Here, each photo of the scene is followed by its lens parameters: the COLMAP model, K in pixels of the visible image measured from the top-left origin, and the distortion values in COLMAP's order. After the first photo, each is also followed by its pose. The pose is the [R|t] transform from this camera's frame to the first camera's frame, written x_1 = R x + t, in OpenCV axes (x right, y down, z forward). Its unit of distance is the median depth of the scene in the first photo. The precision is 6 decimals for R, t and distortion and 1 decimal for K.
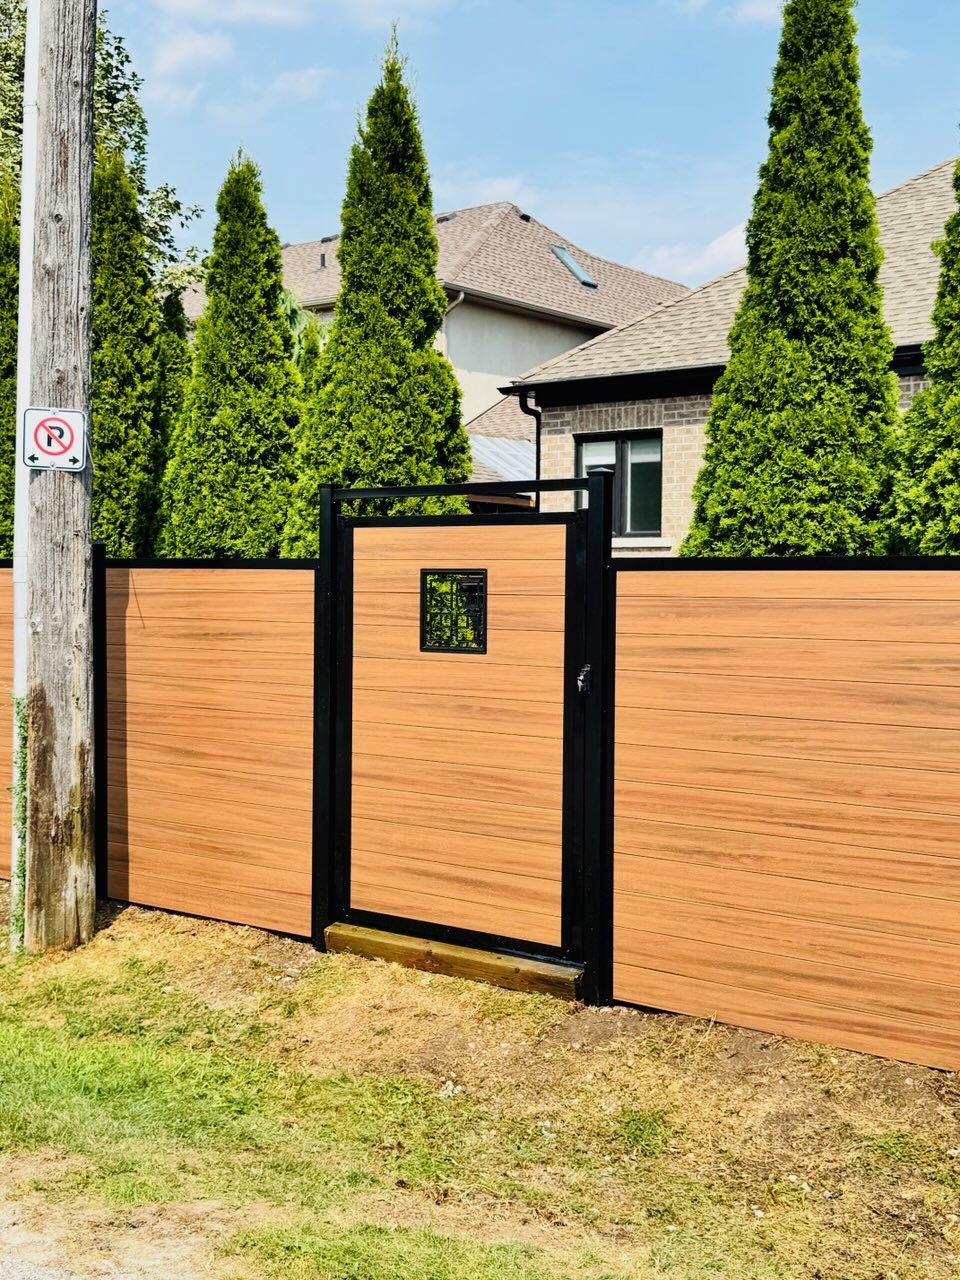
lens RADIAL K [[1501.2, 0, 480.0], [0, 1501.2, 640.0], [0, 0, 1]] dist [0.114891, -0.000028]
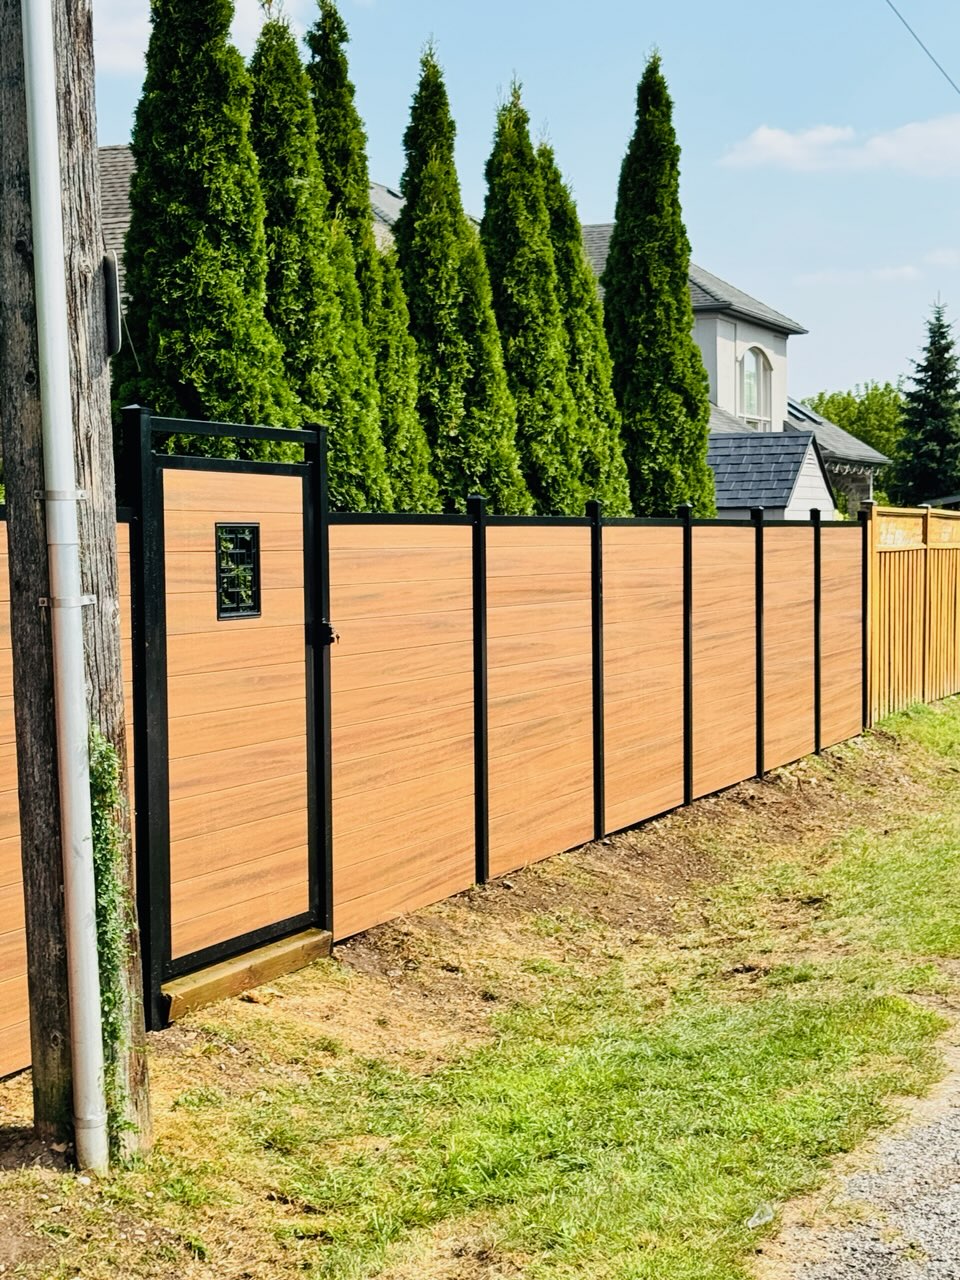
lens RADIAL K [[2347.6, 0, 480.0], [0, 2347.6, 640.0], [0, 0, 1]] dist [0.011166, 0.012098]
pose [[-0.298870, -0.046768, 0.953147, -1.367976], [0.040459, 0.997279, 0.061620, -0.058050], [-0.953436, 0.056980, -0.296165, 1.285469]]
